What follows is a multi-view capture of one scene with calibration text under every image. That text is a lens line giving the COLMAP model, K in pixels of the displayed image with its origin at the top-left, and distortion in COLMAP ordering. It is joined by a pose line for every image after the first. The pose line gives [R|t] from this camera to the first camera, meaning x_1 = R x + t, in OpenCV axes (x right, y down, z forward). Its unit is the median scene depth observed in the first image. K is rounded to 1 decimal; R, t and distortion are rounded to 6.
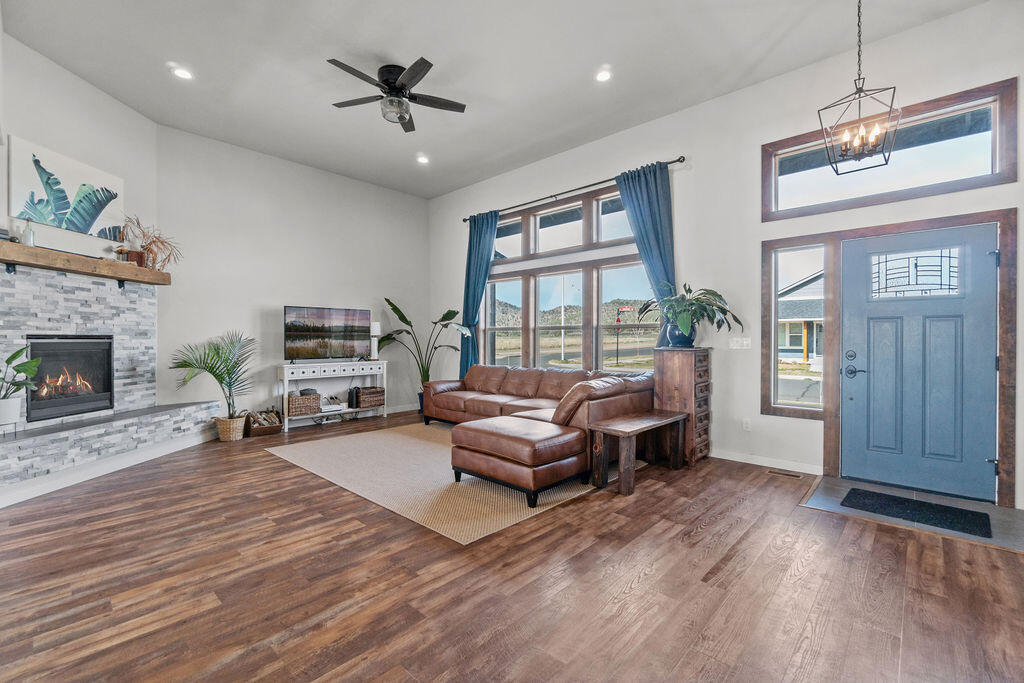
lens RADIAL K [[442.7, 0, 513.5], [0, 442.7, 343.8], [0, 0, 1]] dist [-0.001780, 0.002534]
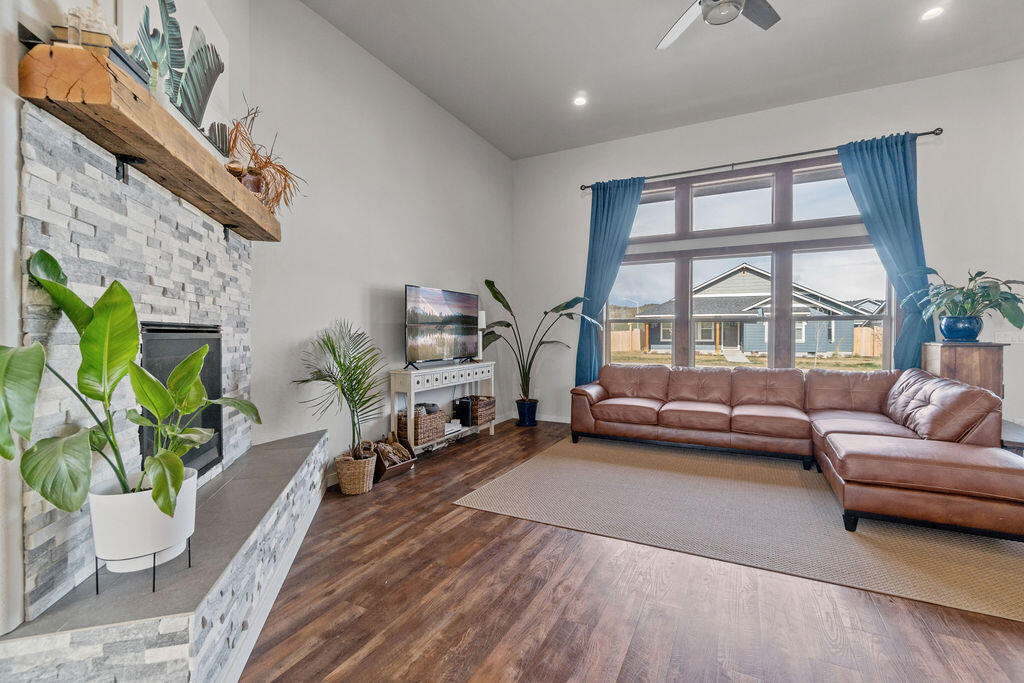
lens RADIAL K [[442.7, 0, 516.8], [0, 442.7, 338.3], [0, 0, 1]] dist [-0.001780, 0.002534]
pose [[0.961023, -0.004943, 0.276425, -0.534769], [0.004921, 0.999988, 0.000776, -0.002318], [-0.276426, 0.000615, 0.961035, 0.290661]]
